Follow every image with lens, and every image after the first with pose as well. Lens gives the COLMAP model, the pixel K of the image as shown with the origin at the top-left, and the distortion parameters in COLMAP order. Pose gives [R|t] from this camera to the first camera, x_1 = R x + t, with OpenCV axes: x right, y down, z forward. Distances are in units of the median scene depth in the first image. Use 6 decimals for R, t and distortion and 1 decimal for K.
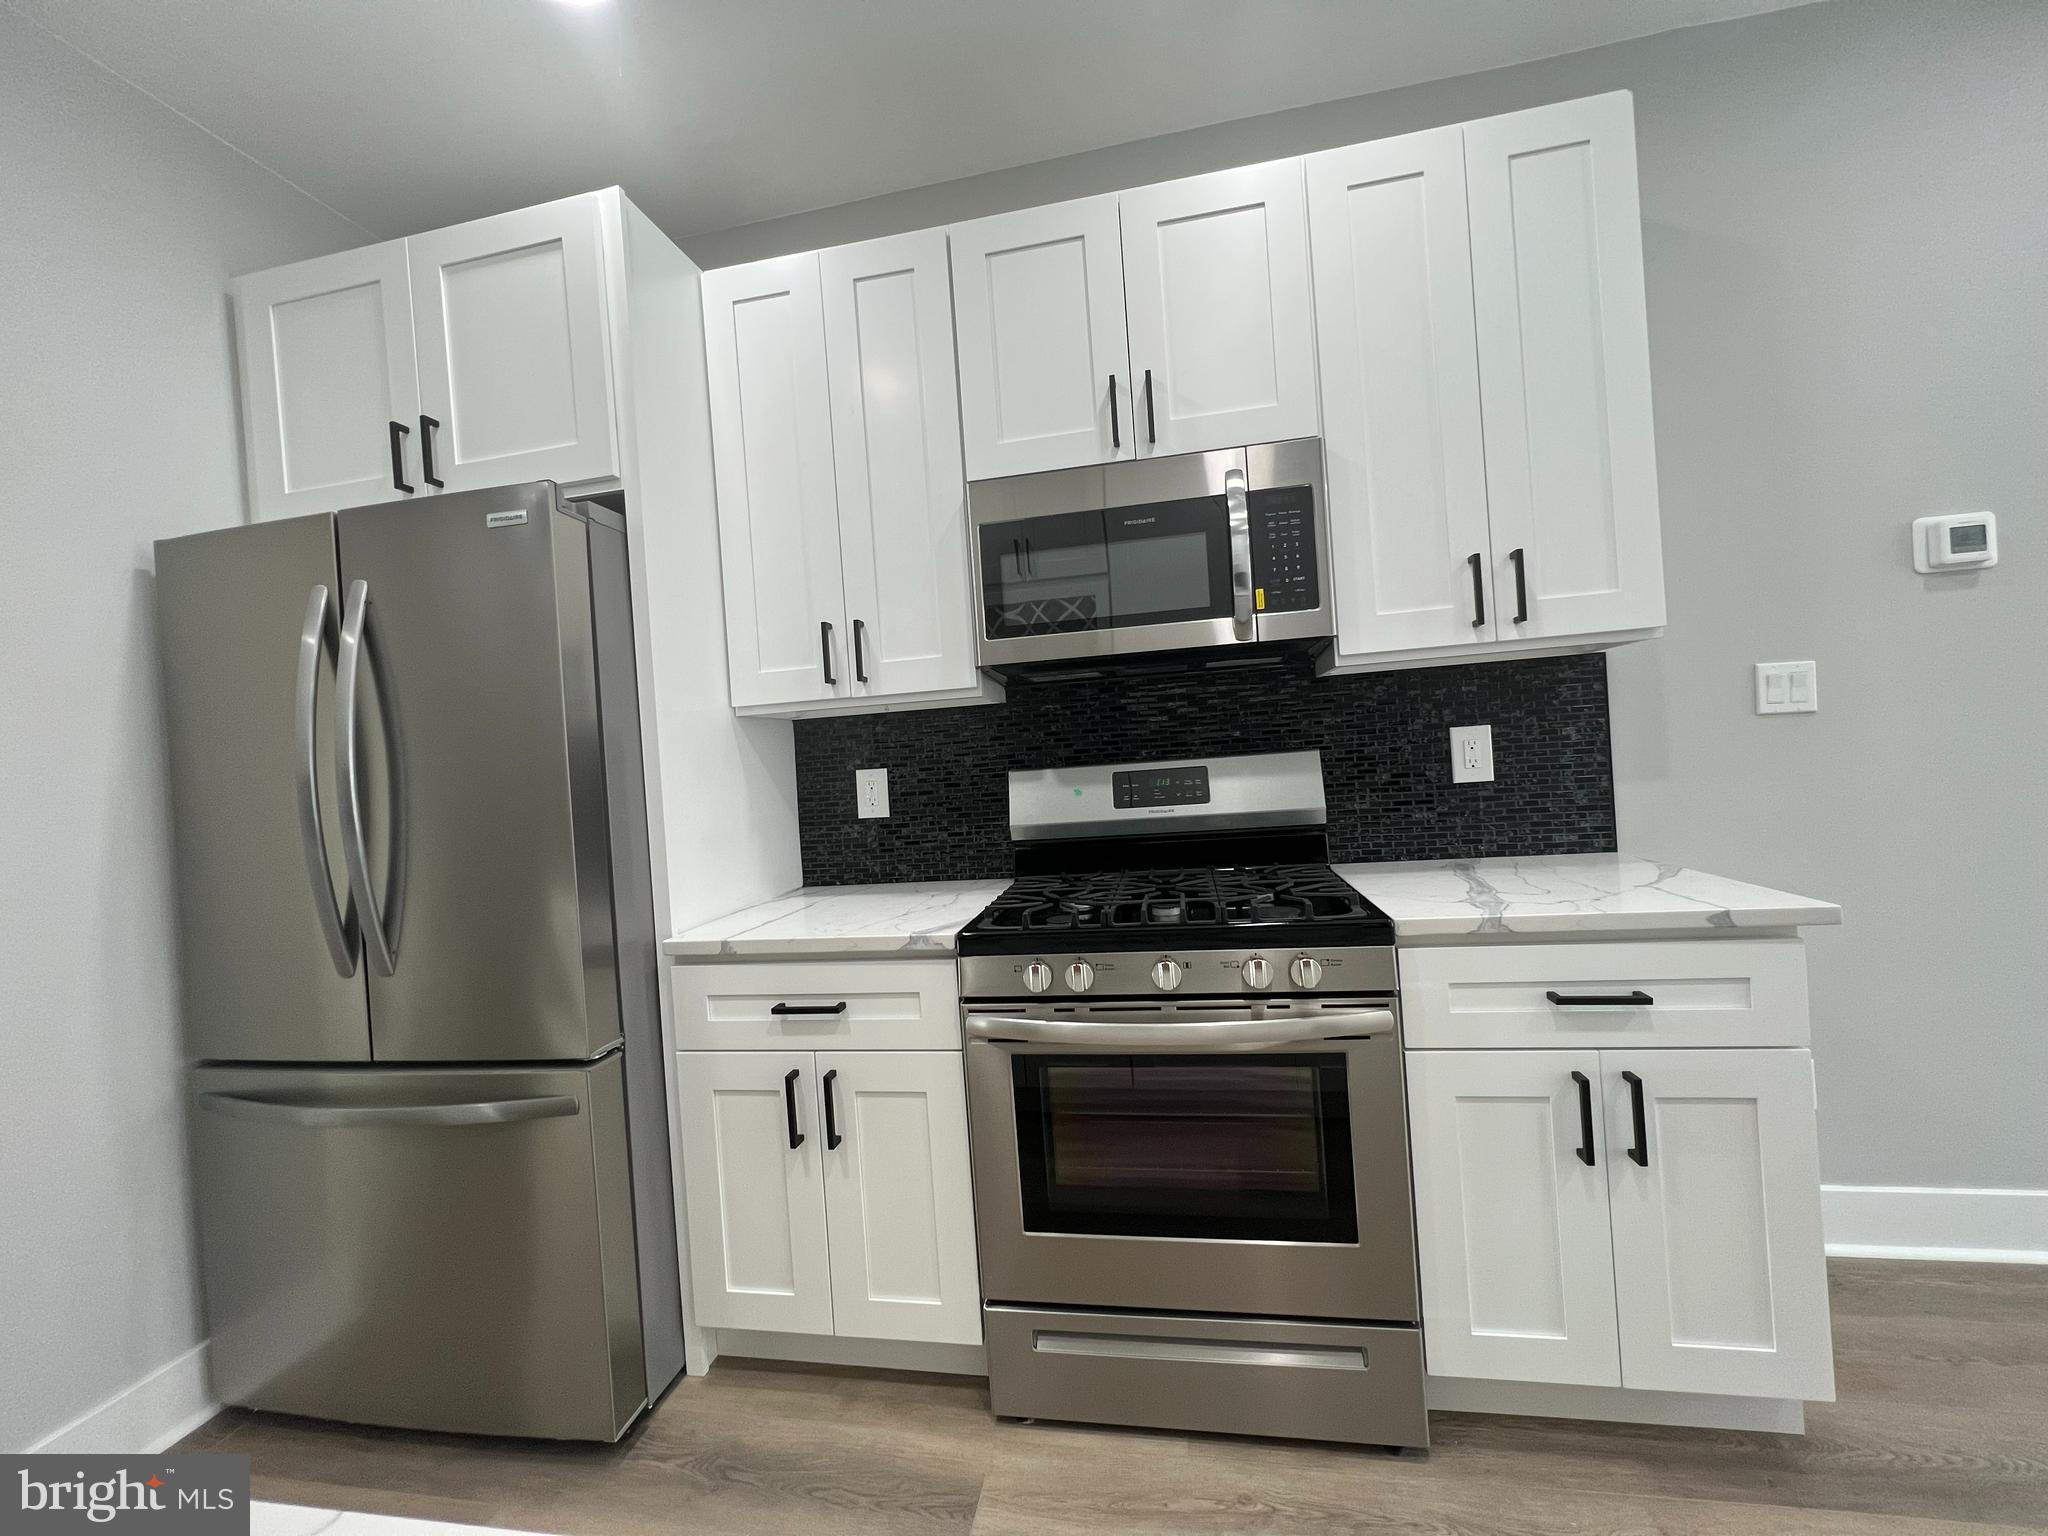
lens RADIAL K [[824.0, 0, 1036.8], [0, 824.0, 756.8], [0, 0, 1]] dist [-0.001476, 0.000108]
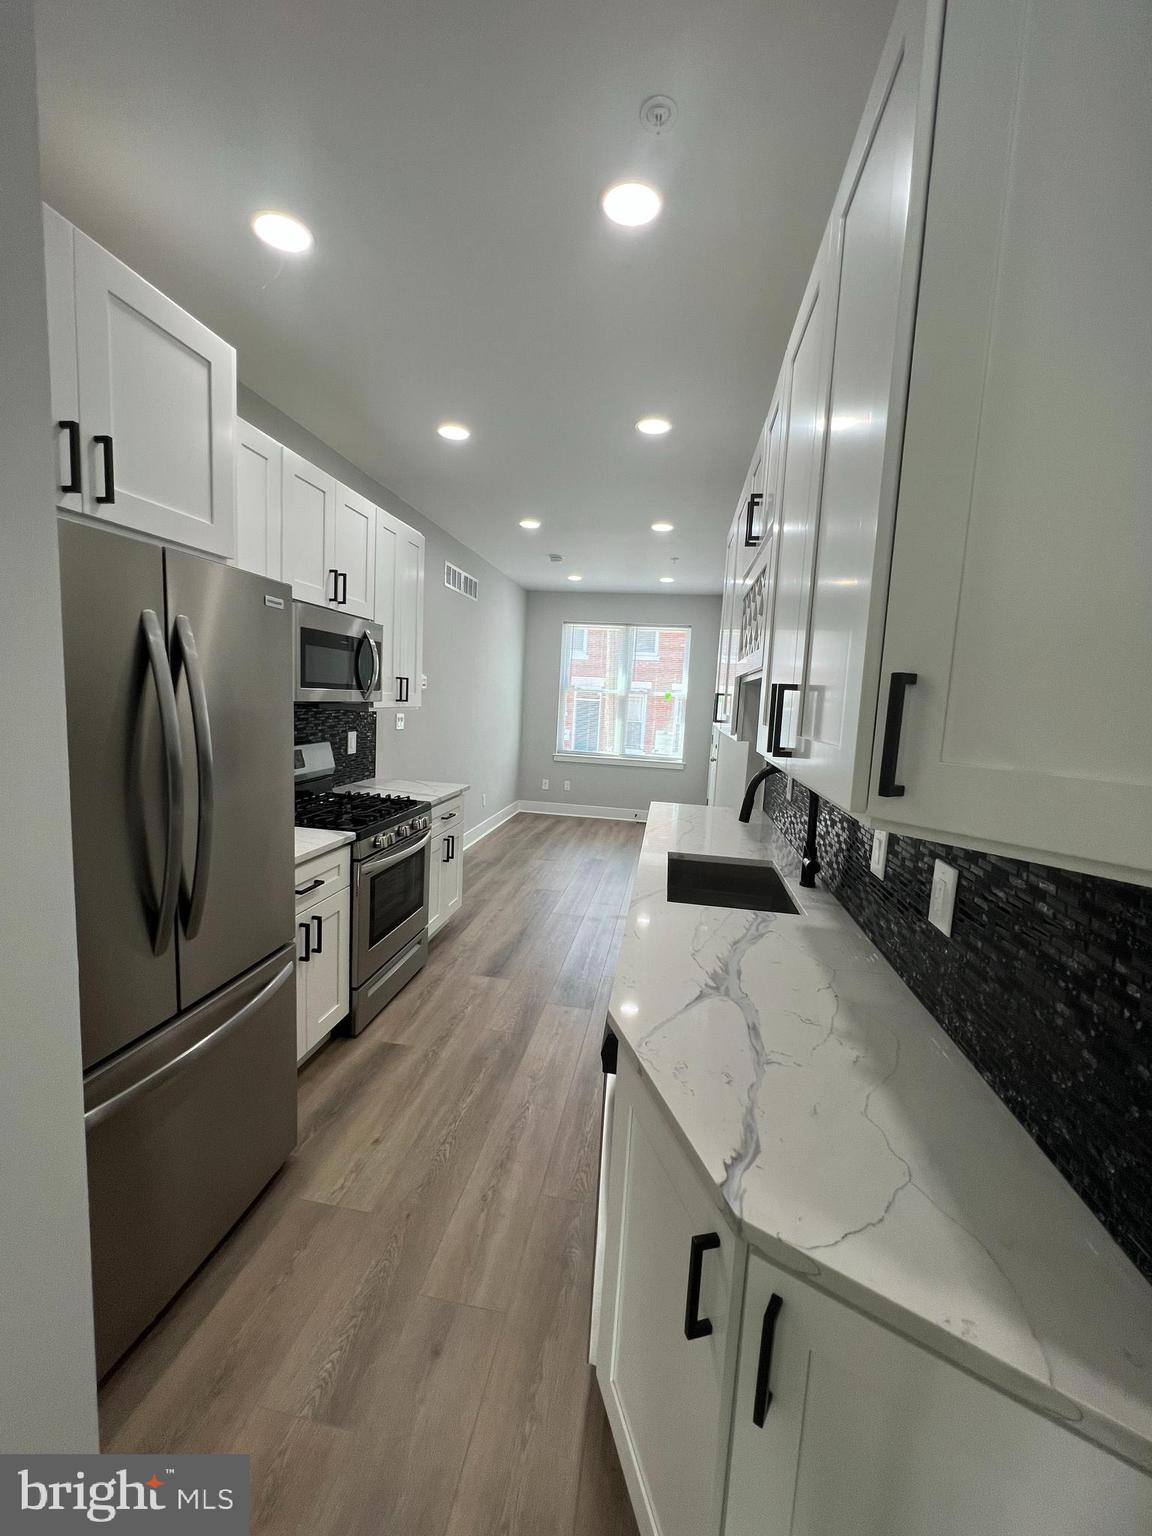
lens RADIAL K [[618.0, 0, 568.4], [0, 618.0, 762.0], [0, 0, 1]] dist [-0.001476, 0.000108]
pose [[-0.010578, -0.041424, 0.999086, -2.598538], [-0.047004, 0.998058, 0.040884, -0.102413], [-0.998839, -0.046528, -0.012505, 0.676082]]
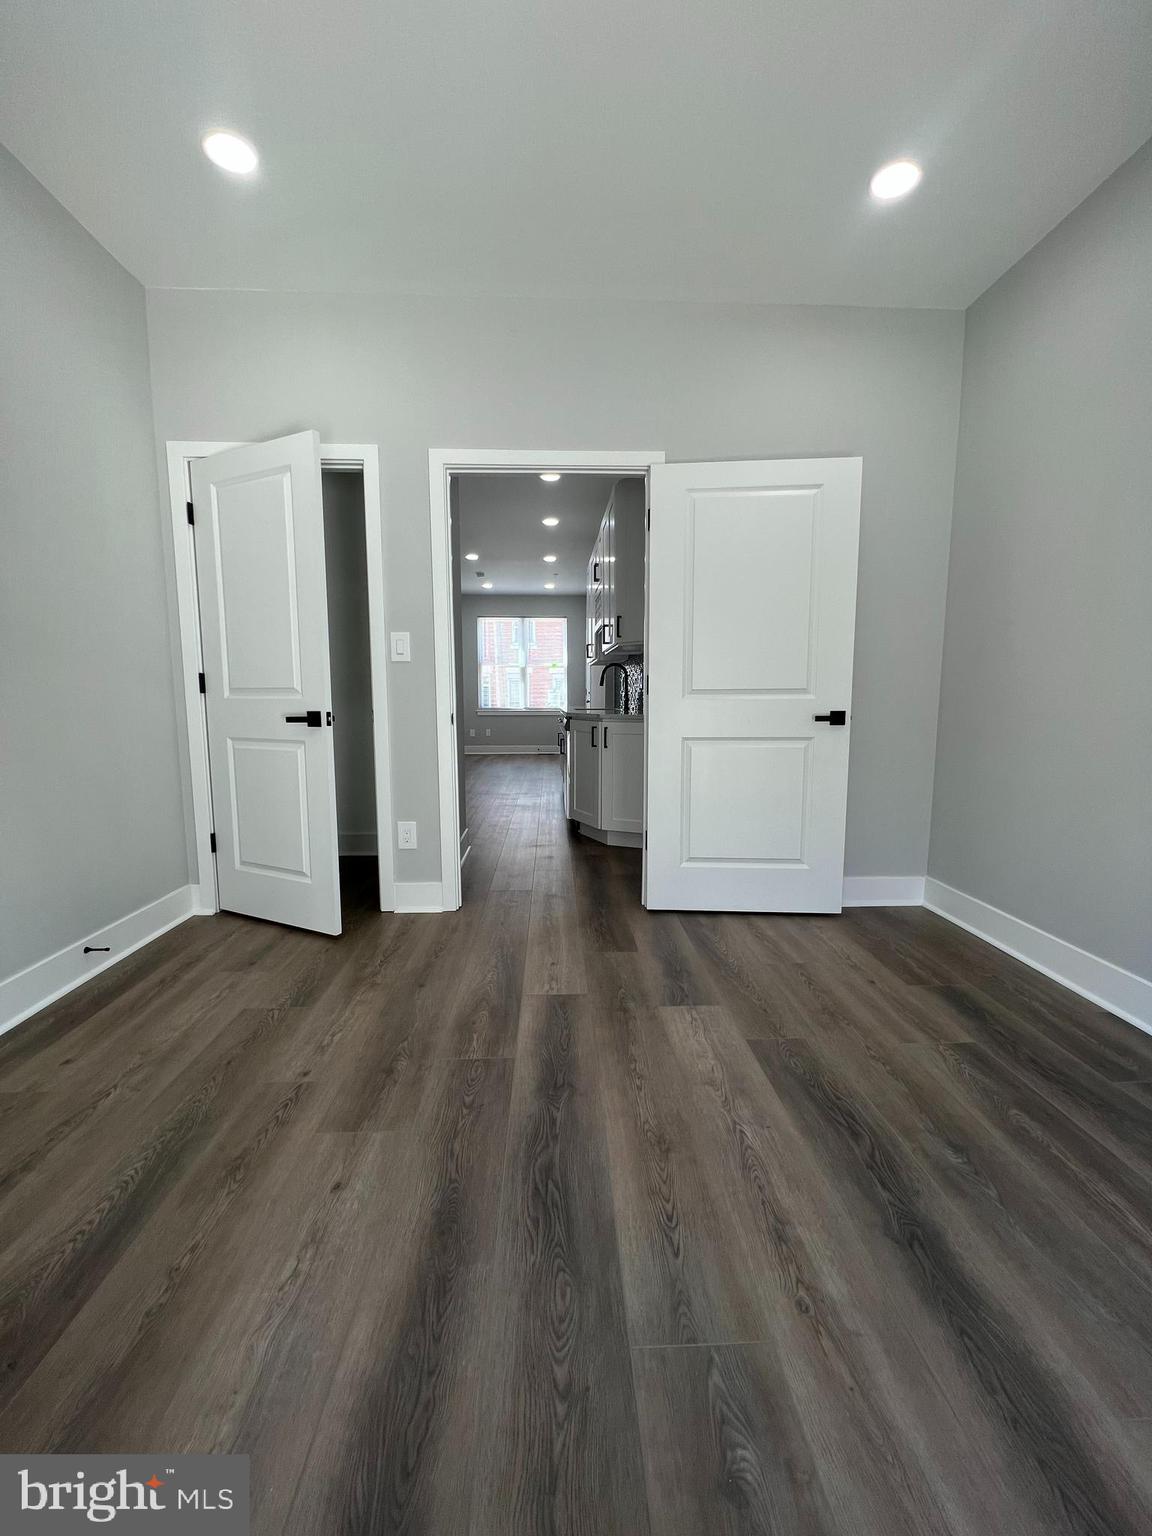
lens RADIAL K [[618.0, 0, 564.6], [0, 618.0, 764.3], [0, 0, 1]] dist [-0.001476, 0.000108]
pose [[-0.202111, -0.042495, 0.978440, -5.689378], [0.018826, 0.998705, 0.047264, 0.550629], [-0.979182, 0.027972, -0.201049, 1.439928]]
